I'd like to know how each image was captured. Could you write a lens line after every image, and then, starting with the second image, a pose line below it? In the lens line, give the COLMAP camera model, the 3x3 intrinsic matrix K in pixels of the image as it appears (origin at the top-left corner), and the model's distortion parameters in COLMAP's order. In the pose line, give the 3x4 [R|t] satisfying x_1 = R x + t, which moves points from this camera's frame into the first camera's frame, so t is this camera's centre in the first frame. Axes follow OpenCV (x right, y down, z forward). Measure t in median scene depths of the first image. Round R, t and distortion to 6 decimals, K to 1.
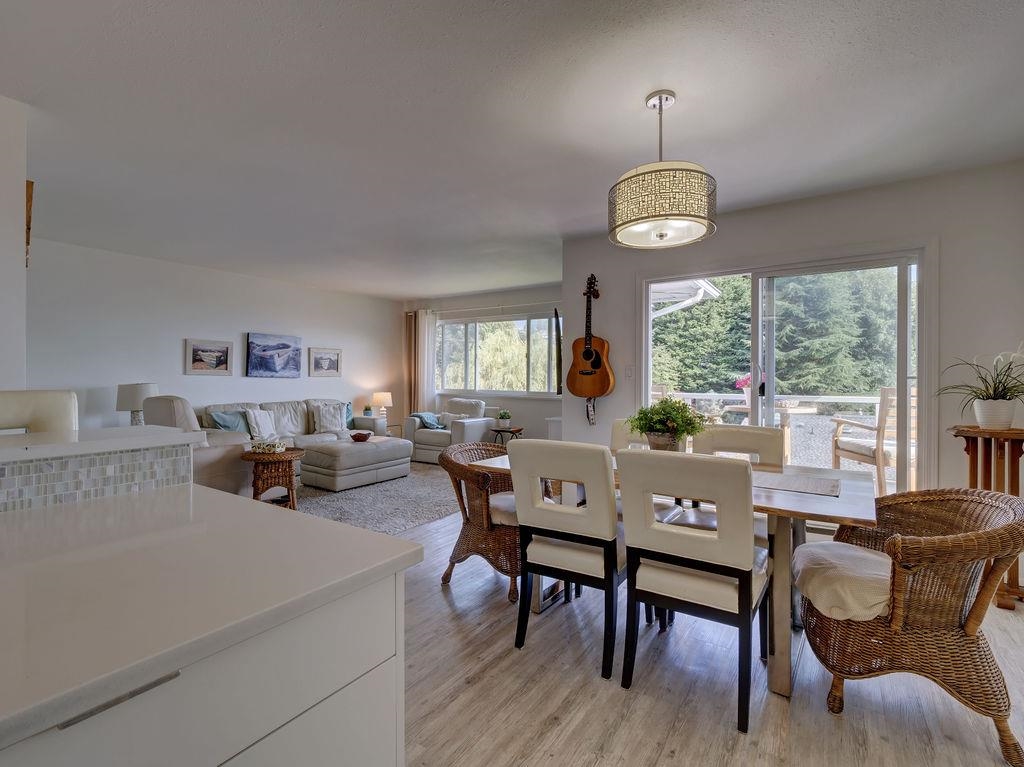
lens RADIAL K [[480.6, 0, 512.0], [0, 480.6, 383.5], [0, 0, 1]] dist [0.000247, 0.000004]
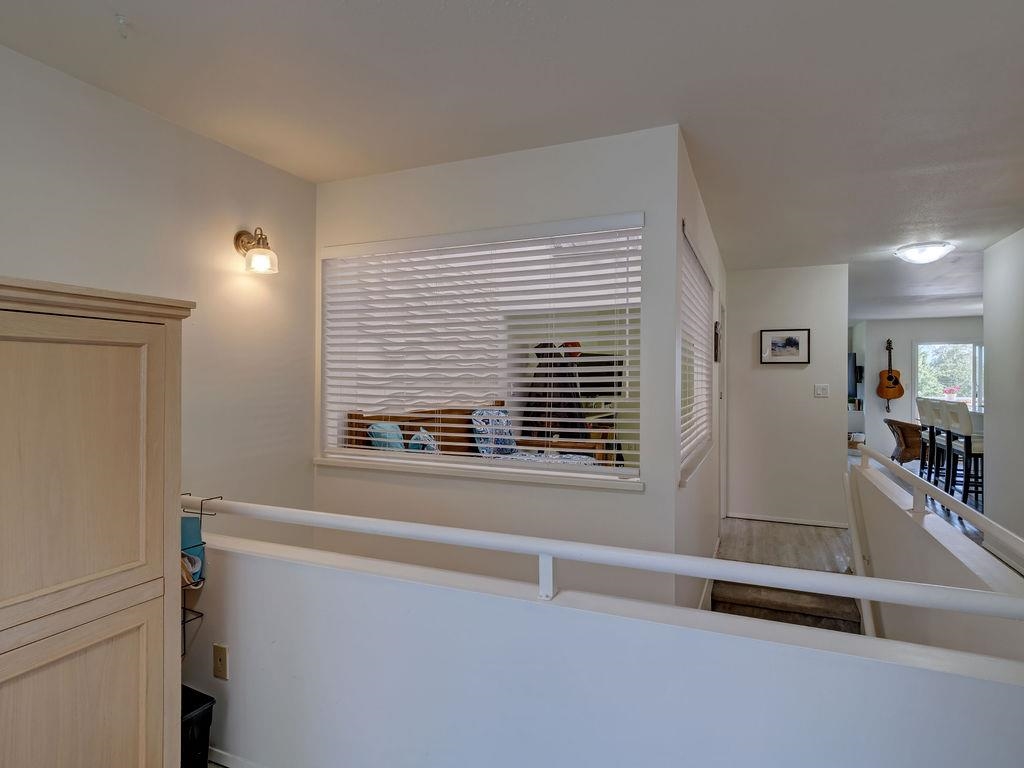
lens RADIAL K [[590.1, 0, 512.0], [0, 590.1, 384.0], [0, 0, 1]] dist [0.001015, 0.000109]
pose [[0.983952, -0.004592, 0.178372, -1.354598], [0.003187, 0.999962, 0.008165, -0.043101], [-0.178402, -0.007466, 0.983929, -0.869000]]
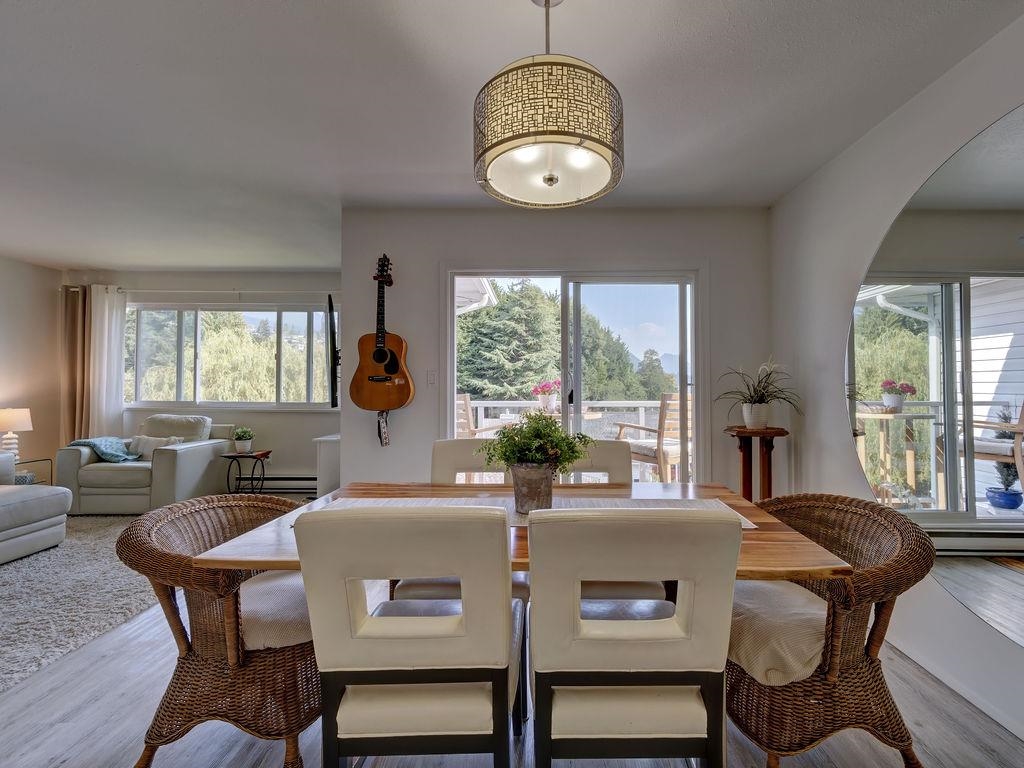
lens RADIAL K [[421.7, 0, 513.1], [0, 421.7, 378.7], [0, 0, 1]] dist [-0.011132, 0.000954]
pose [[0.834012, 0.005839, 0.551715, -0.027267], [0.007875, 0.999716, -0.022485, -0.003917], [-0.551690, 0.023097, 0.833730, 0.222006]]
